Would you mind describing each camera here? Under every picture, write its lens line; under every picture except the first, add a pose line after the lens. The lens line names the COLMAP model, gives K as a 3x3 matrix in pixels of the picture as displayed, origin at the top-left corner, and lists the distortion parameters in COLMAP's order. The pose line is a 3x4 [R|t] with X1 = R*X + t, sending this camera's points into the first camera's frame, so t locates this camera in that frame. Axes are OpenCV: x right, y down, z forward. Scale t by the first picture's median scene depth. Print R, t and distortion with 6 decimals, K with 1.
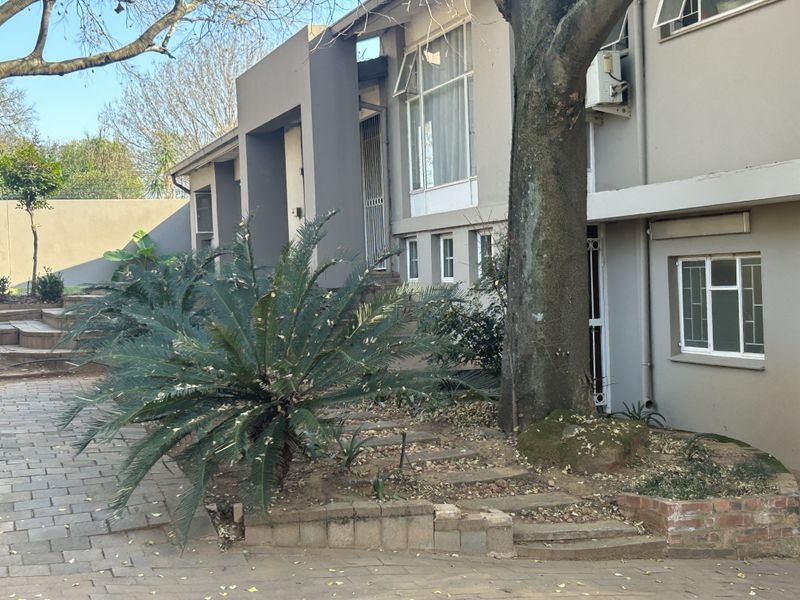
lens RADIAL K [[1294.2, 0, 401.1], [0, 1294.2, 312.0], [0, 0, 1]] dist [0.154644, -0.044958]
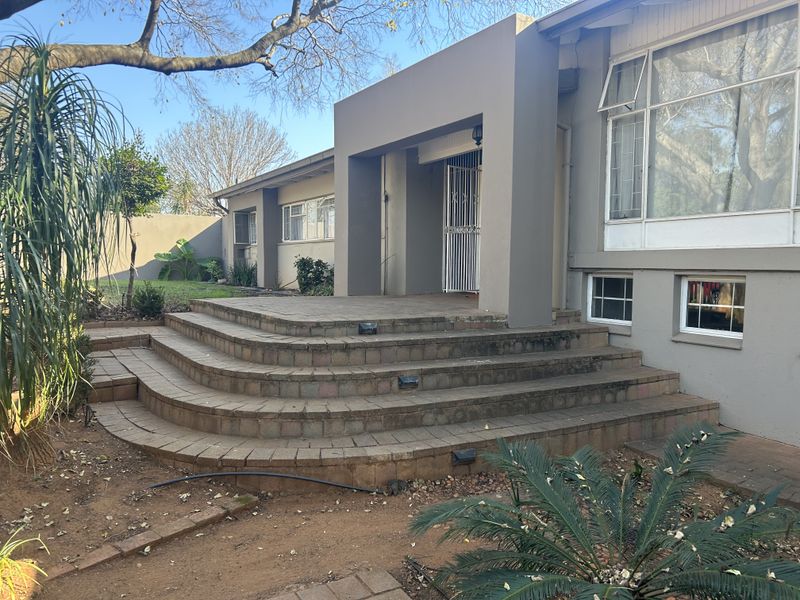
lens RADIAL K [[605.3, 0, 400.0], [0, 605.3, 300.0], [0, 0, 1]] dist [0.061426, -0.050743]
pose [[0.973332, 0.032321, 0.227113, -0.246738], [-0.039027, 0.998923, 0.025098, -0.048806], [-0.226057, -0.033292, 0.973545, 0.686362]]
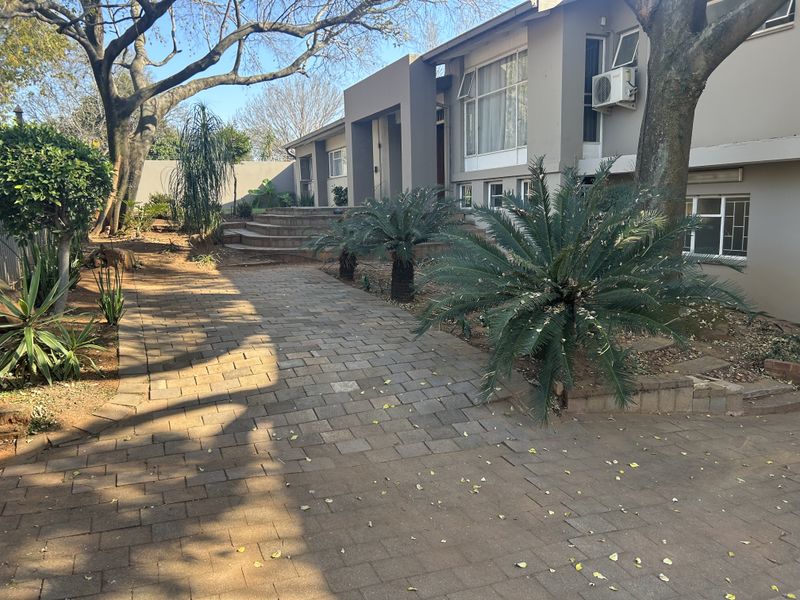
lens RADIAL K [[605.3, 0, 400.0], [0, 605.3, 300.0], [0, 0, 1]] dist [0.061426, -0.050743]
pose [[0.996629, -0.000581, 0.082040, -0.161228], [-0.009897, 0.991821, 0.127249, -0.005697], [-0.081443, -0.127632, 0.988472, 0.196624]]
